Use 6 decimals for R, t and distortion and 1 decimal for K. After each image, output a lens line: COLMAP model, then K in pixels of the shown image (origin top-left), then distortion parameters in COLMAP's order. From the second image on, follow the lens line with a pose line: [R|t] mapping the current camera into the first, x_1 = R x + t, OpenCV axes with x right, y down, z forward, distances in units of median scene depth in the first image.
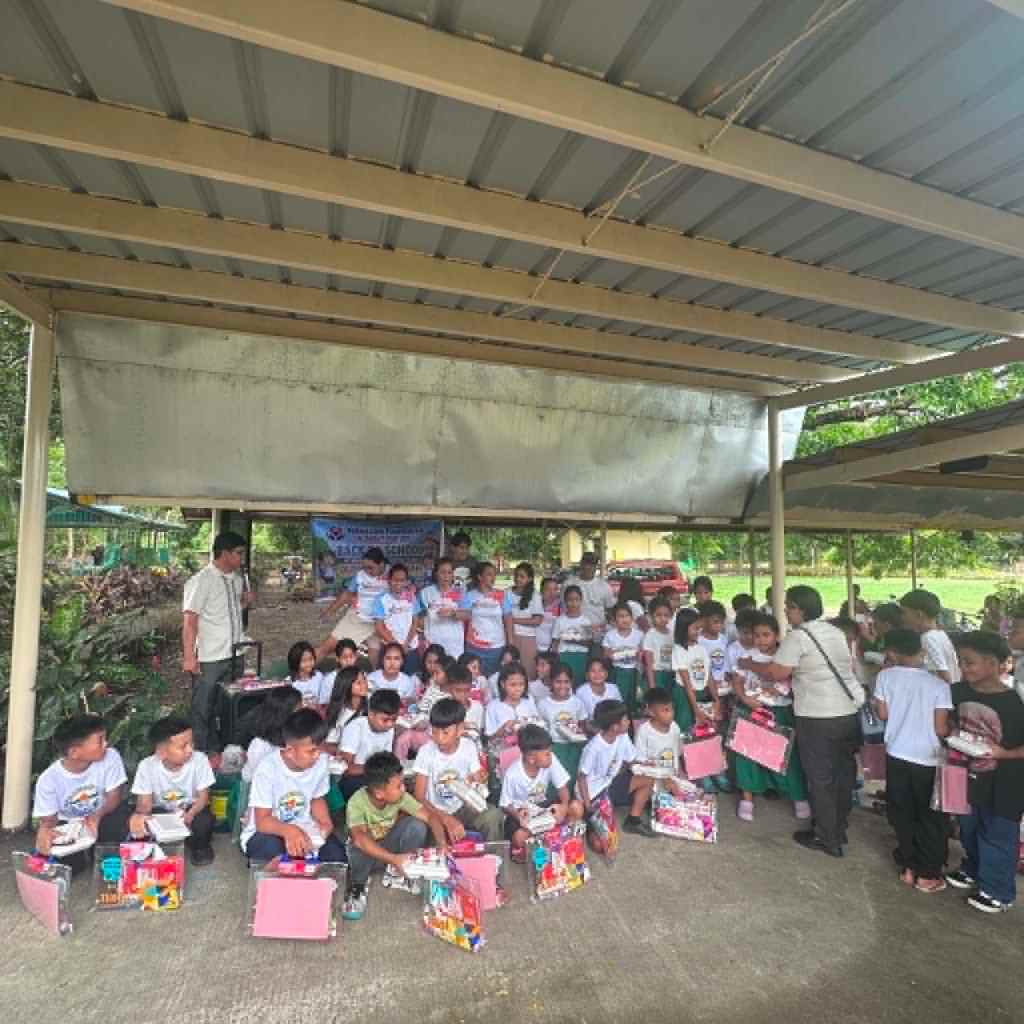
lens RADIAL K [[541.9, 0, 512.0], [0, 541.9, 512.0], [0, 0, 1]] dist [-0.001801, -0.000185]
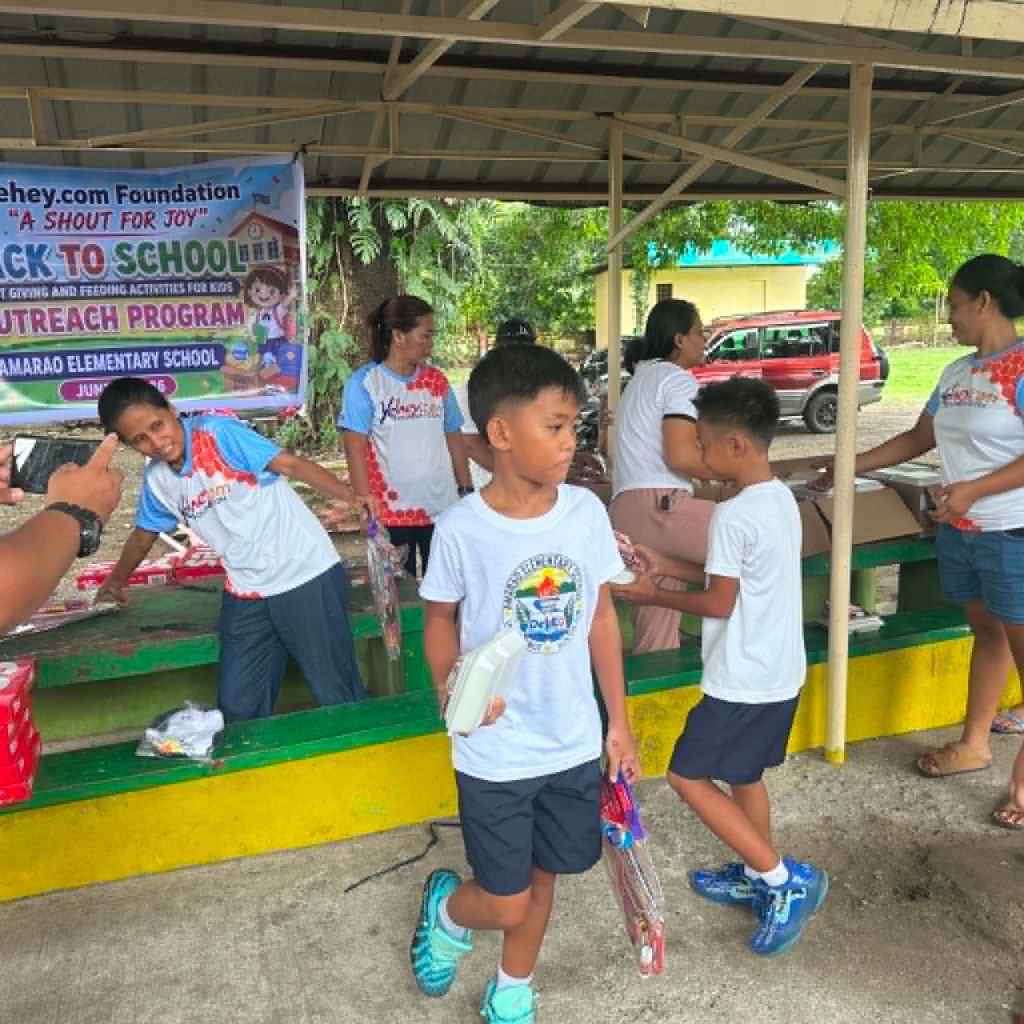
lens RADIAL K [[956.4, 0, 511.1], [0, 956.4, 507.0], [0, 0, 1]] dist [0.178041, -0.336788]
pose [[0.999066, -0.043064, 0.003609, -0.019506], [0.040714, 0.965954, 0.255490, 0.104927], [-0.014489, -0.255104, 0.966805, 0.577178]]
